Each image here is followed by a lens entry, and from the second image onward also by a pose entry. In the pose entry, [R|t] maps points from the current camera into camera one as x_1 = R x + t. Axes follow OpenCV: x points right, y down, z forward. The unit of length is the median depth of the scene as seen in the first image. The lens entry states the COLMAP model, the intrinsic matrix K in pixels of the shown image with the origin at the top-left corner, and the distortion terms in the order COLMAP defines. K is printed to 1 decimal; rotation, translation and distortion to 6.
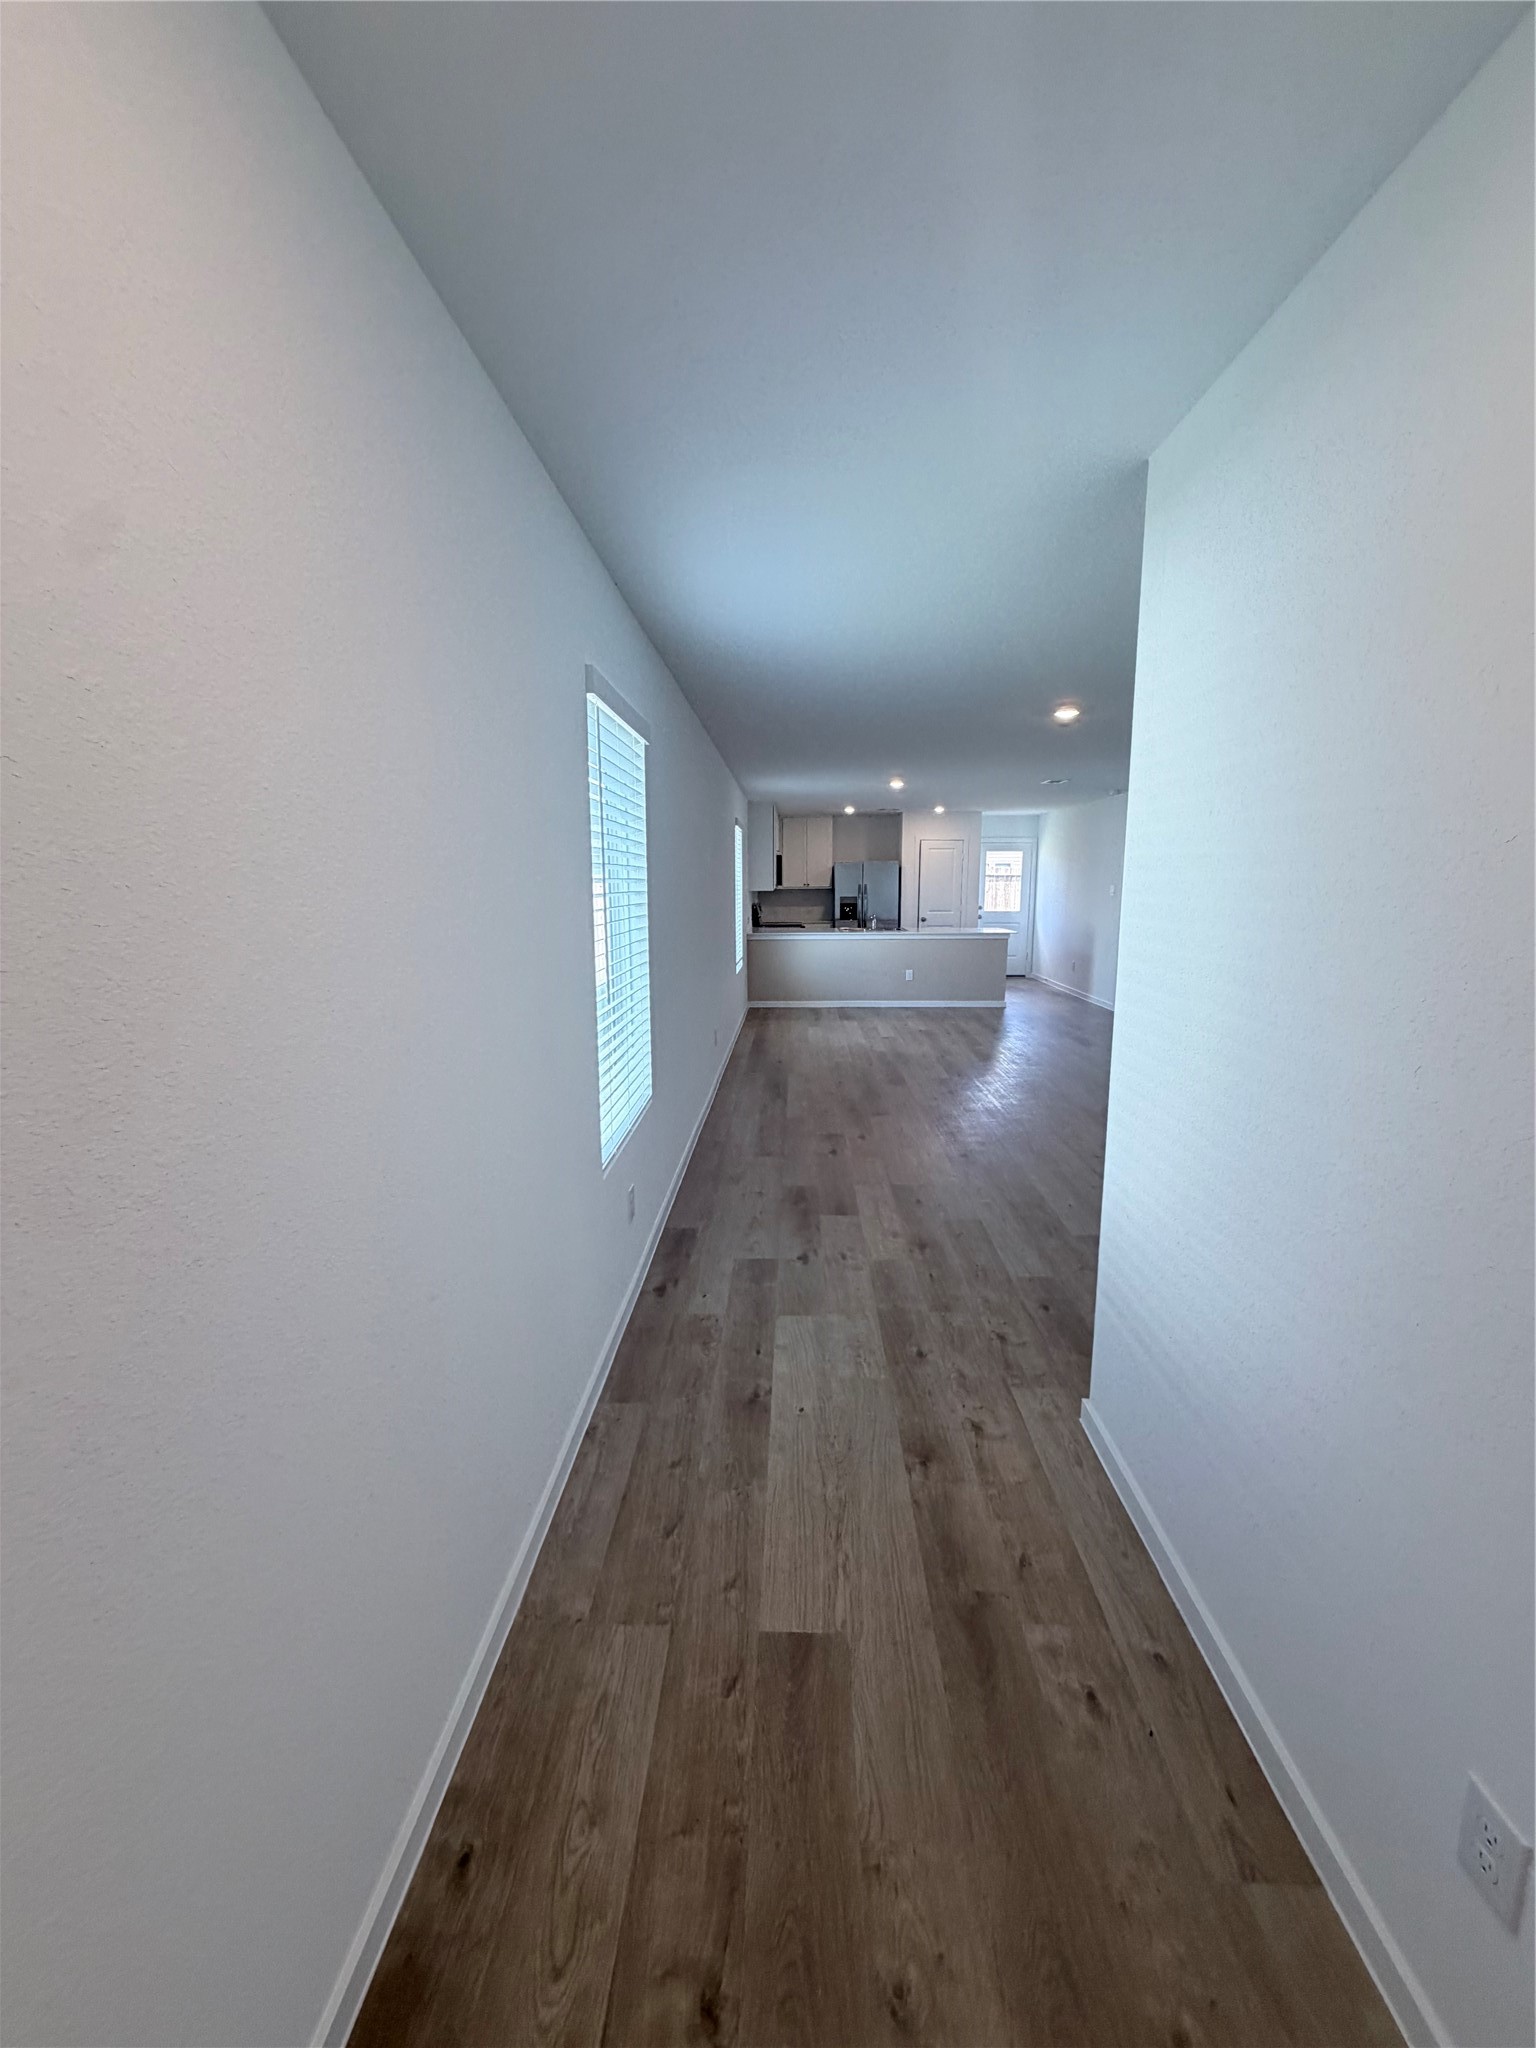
lens RADIAL K [[818.0, 0, 766.9], [0, 818.0, 1015.2], [0, 0, 1]] dist [-0.000687, -0.000522]
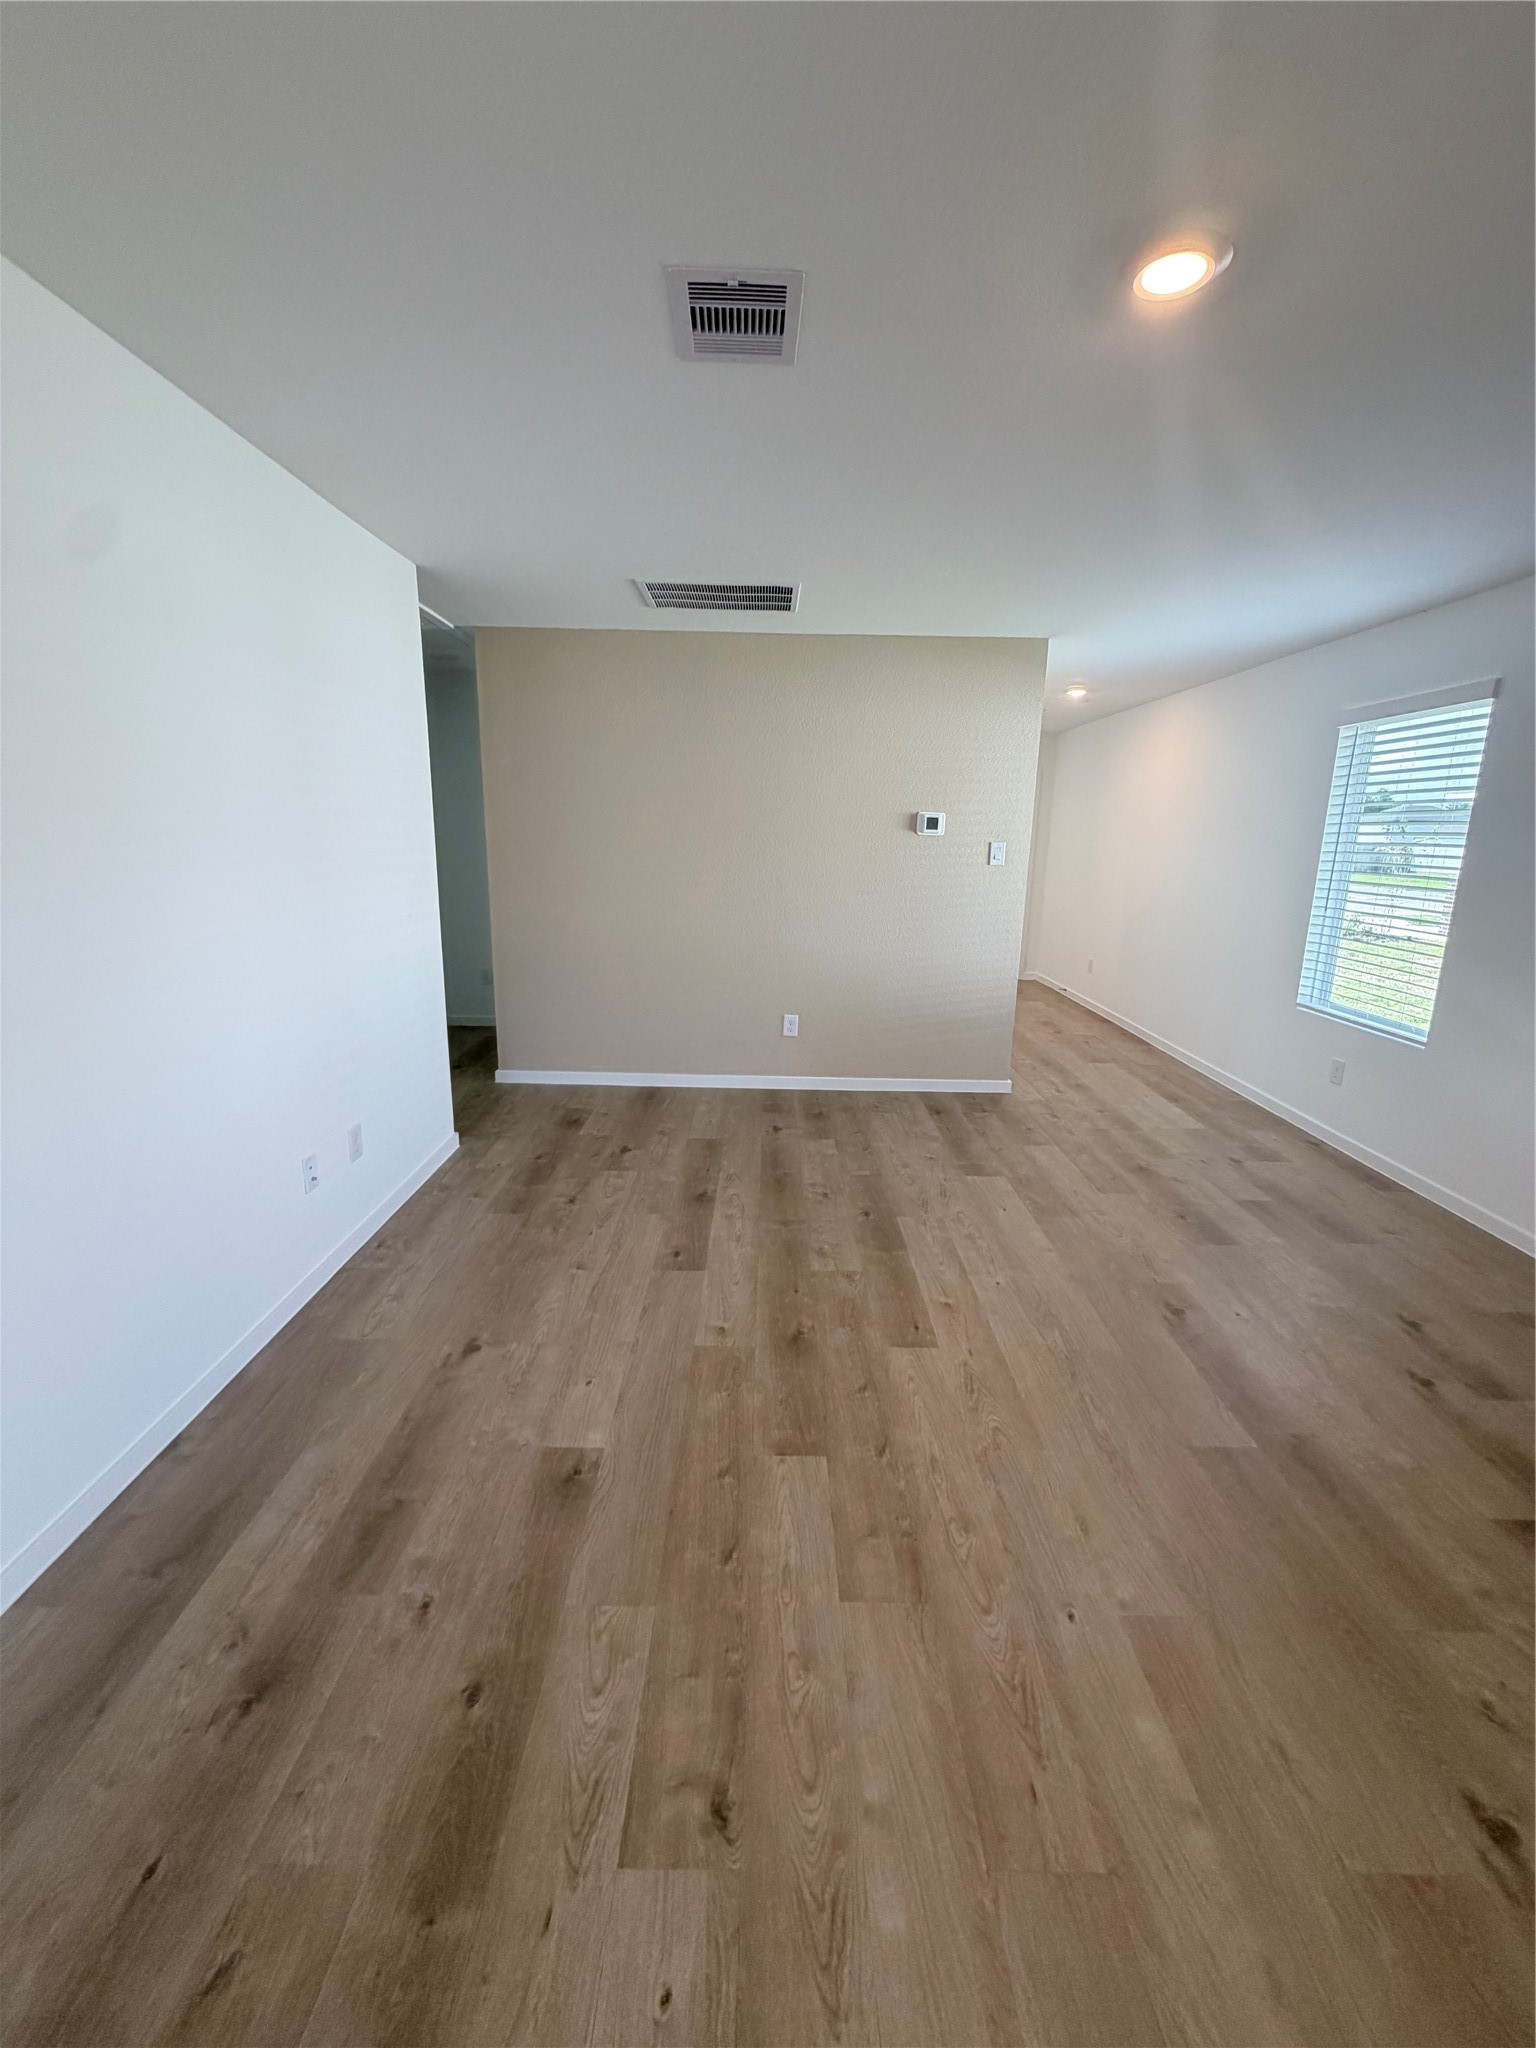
lens RADIAL K [[818.0, 0, 771.0], [0, 818.0, 1024.1], [0, 0, 1]] dist [-0.000687, -0.000522]
pose [[-0.999060, -0.007042, -0.042766, 0.231677], [-0.022996, 0.922497, 0.385319, -0.096038], [0.036738, 0.385940, -0.921792, 0.605403]]
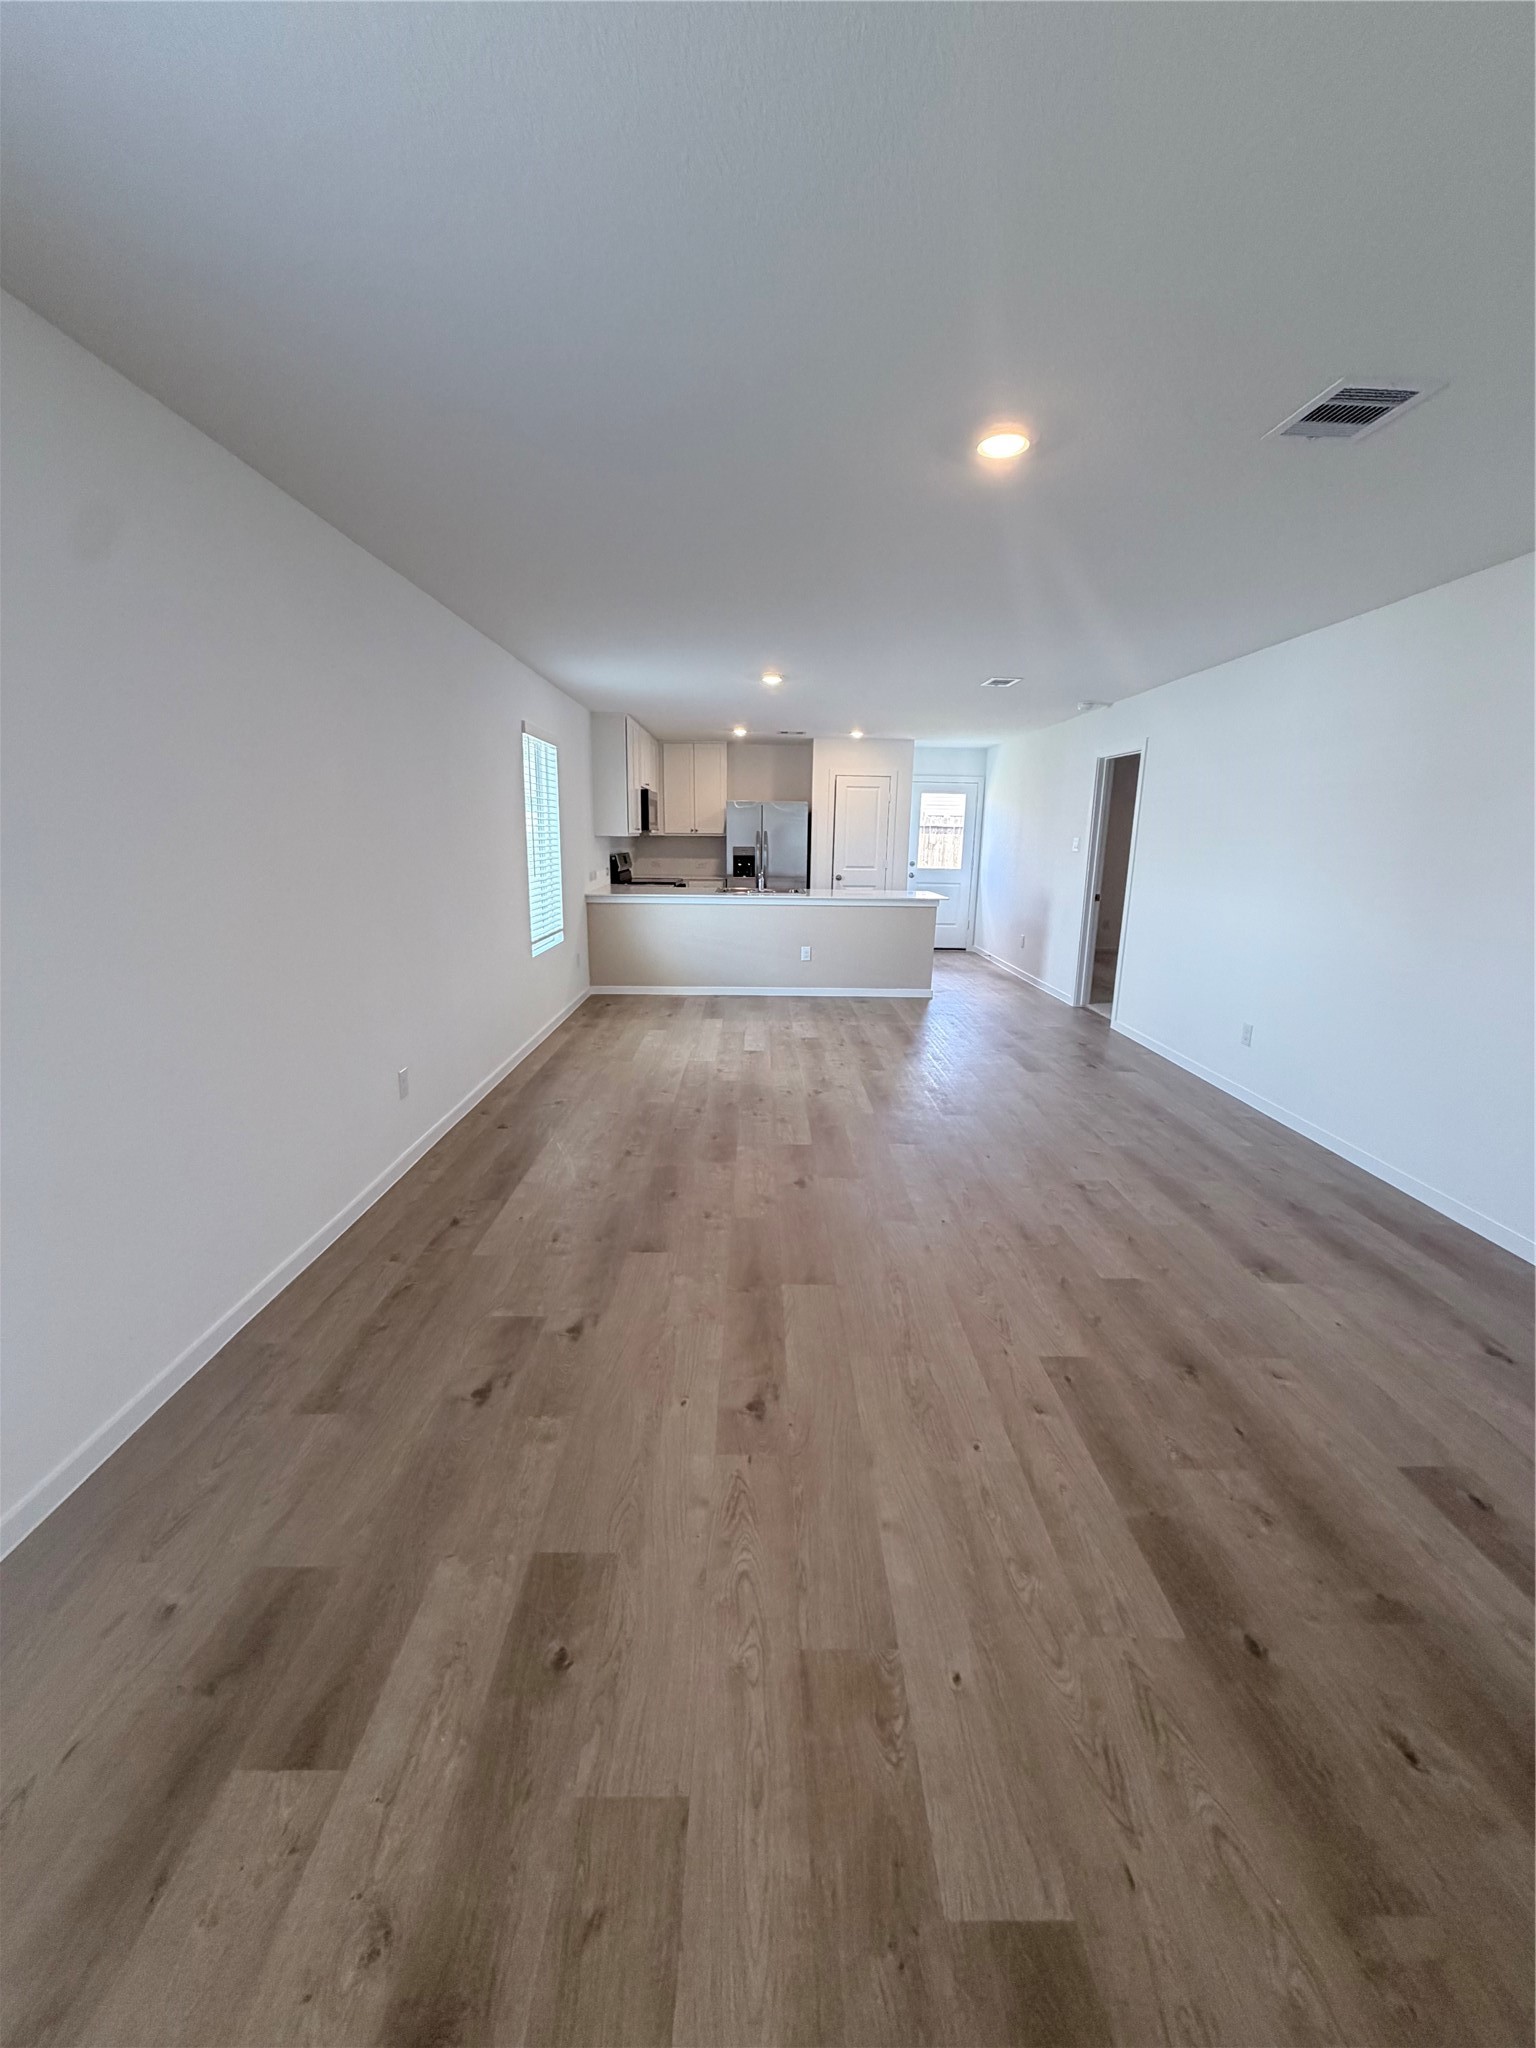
lens RADIAL K [[818.0, 0, 769.5], [0, 818.0, 1019.4], [0, 0, 1]] dist [-0.000687, -0.000522]
pose [[0.998527, 0.007333, 0.053764, 0.093128], [-0.010657, 0.998031, 0.061807, -0.032100], [-0.053205, -0.062289, 0.996639, 0.231049]]
